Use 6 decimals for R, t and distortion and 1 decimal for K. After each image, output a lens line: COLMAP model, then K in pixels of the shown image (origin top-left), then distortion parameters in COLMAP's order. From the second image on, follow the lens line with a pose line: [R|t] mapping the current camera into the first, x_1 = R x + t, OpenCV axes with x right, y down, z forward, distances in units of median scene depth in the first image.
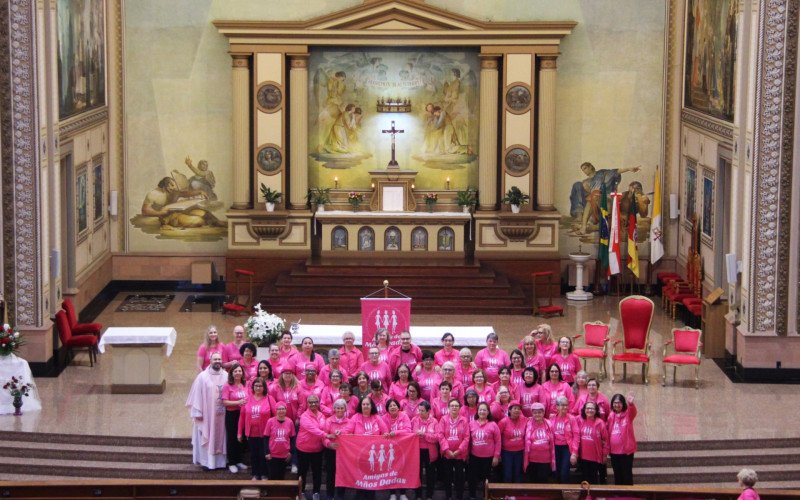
lens RADIAL K [[1951.0, 0, 361.8], [0, 1951.0, 246.7], [0, 0, 1]] dist [0.415194, 0.076550]
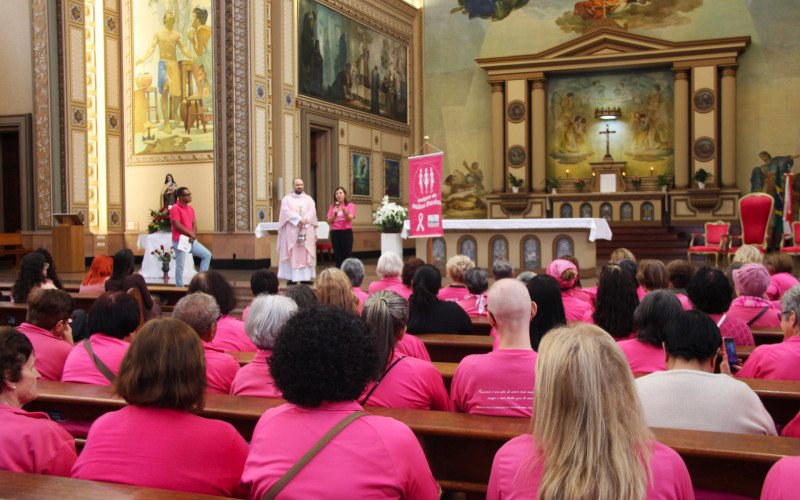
lens RADIAL K [[871.2, 0, 415.2], [0, 871.2, 257.4], [0, 0, 1]] dist [-0.101721, 0.295274]
pose [[0.932353, -0.000929, -0.361549, 0.106748], [-0.031185, 0.996063, -0.082979, 0.078711], [0.360203, 0.088641, 0.928653, 0.410517]]
